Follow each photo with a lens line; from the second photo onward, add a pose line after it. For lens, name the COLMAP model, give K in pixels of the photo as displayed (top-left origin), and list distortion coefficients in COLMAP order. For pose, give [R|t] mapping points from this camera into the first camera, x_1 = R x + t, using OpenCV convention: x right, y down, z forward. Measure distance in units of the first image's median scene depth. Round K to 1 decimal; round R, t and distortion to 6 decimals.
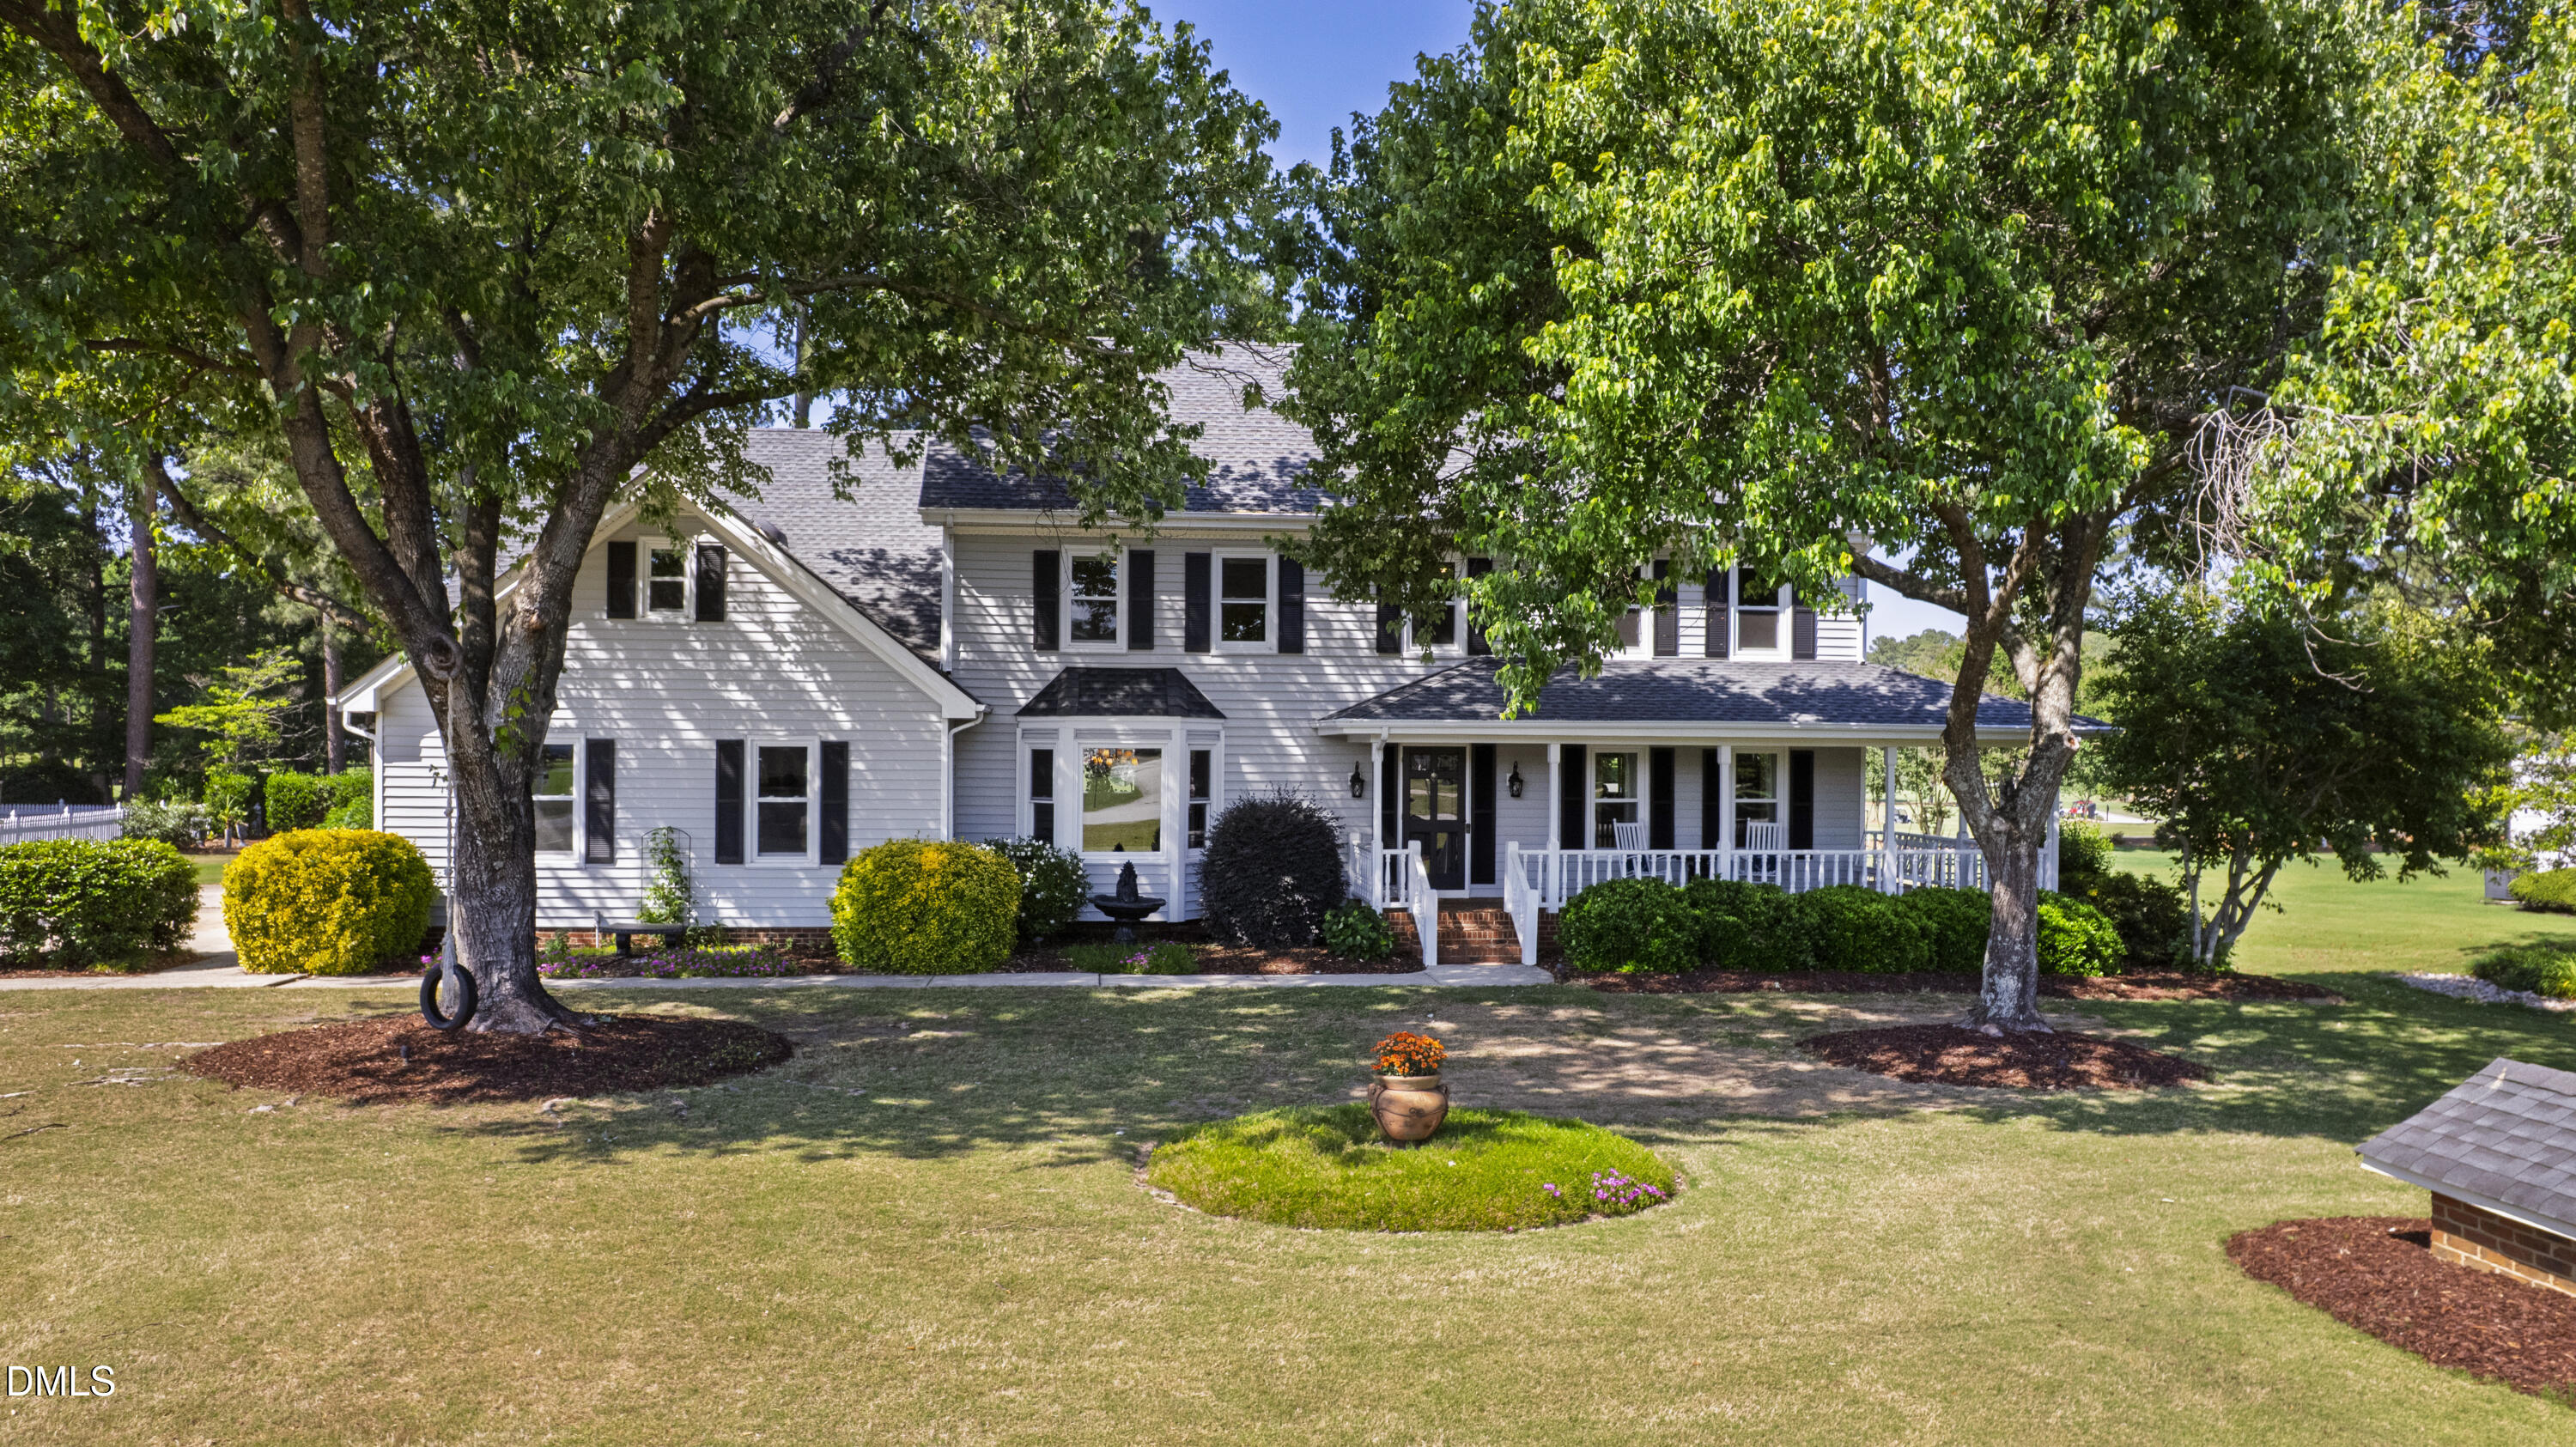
lens RADIAL K [[1665.0, 0, 1308.0], [0, 1665.0, 731.2], [0, 0, 1]] dist [-0.089249, 0.000004]
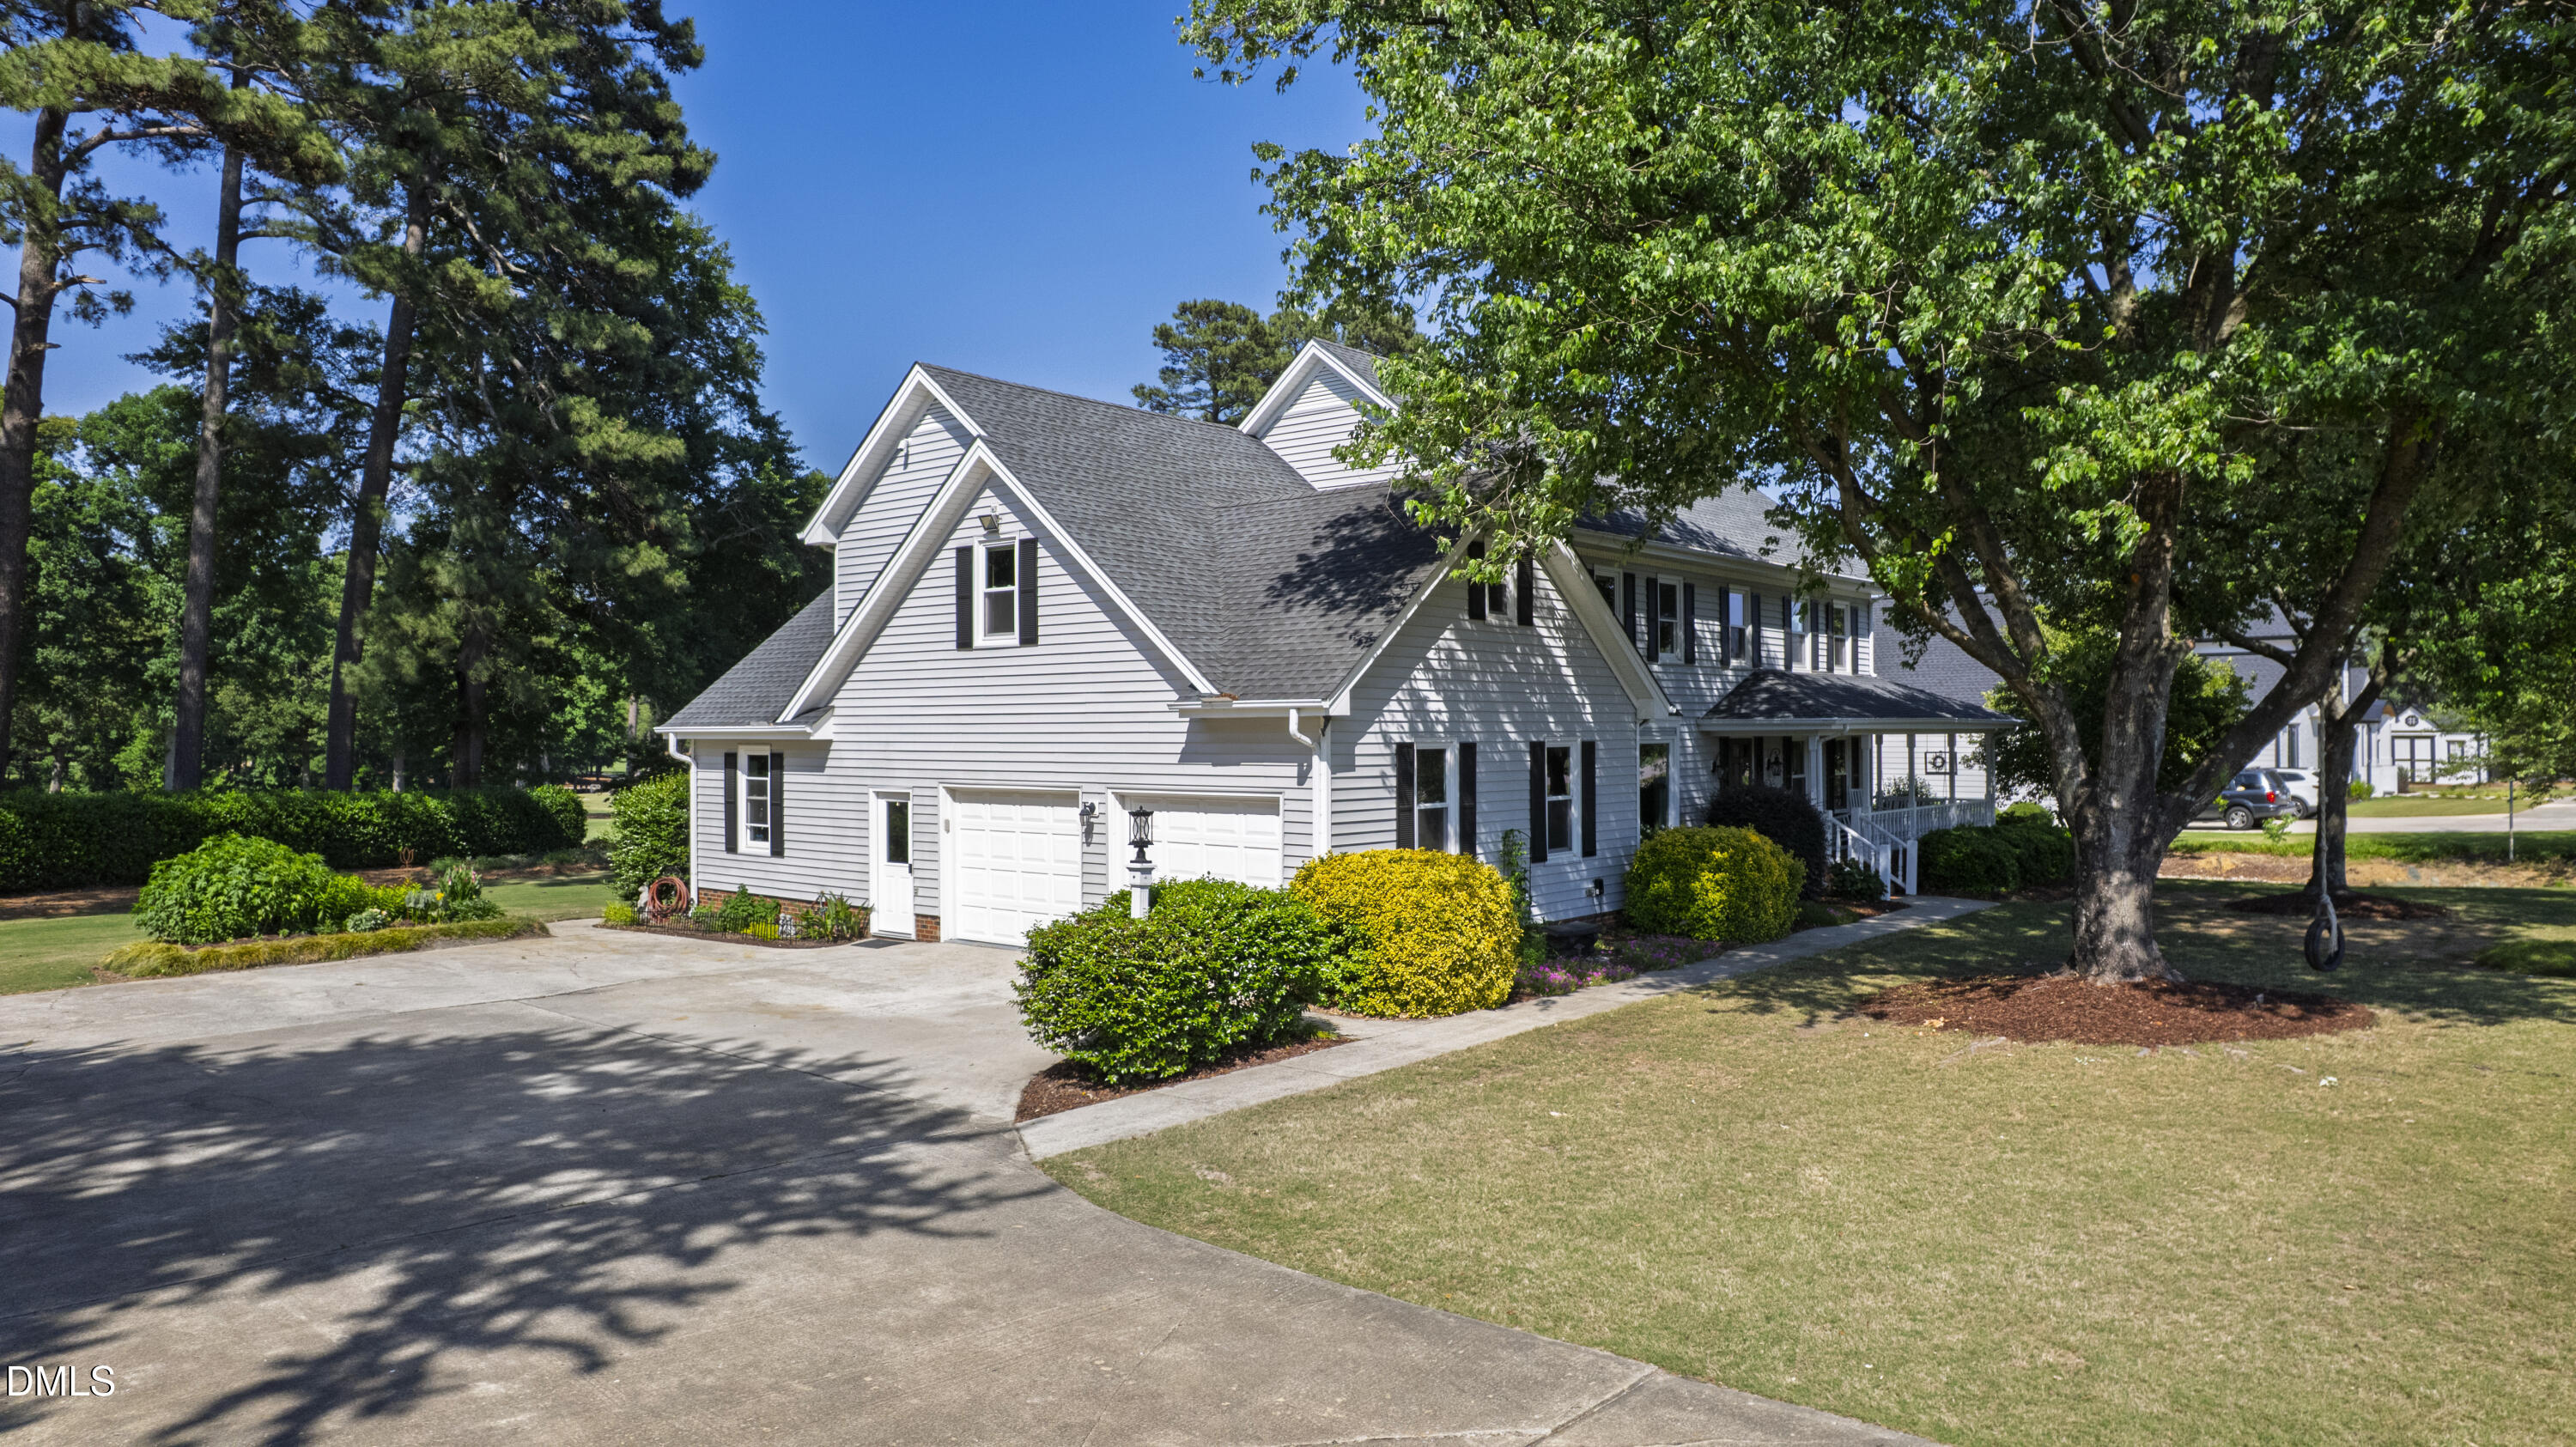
lens RADIAL K [[1665.0, 0, 1308.0], [0, 1665.0, 731.2], [0, 0, 1]] dist [-0.089249, 0.000004]
pose [[0.704455, -0.010907, 0.709665, -1.098269], [0.002938, 0.999918, 0.012451, -0.013286], [-0.709743, -0.006686, 0.704429, 0.335080]]
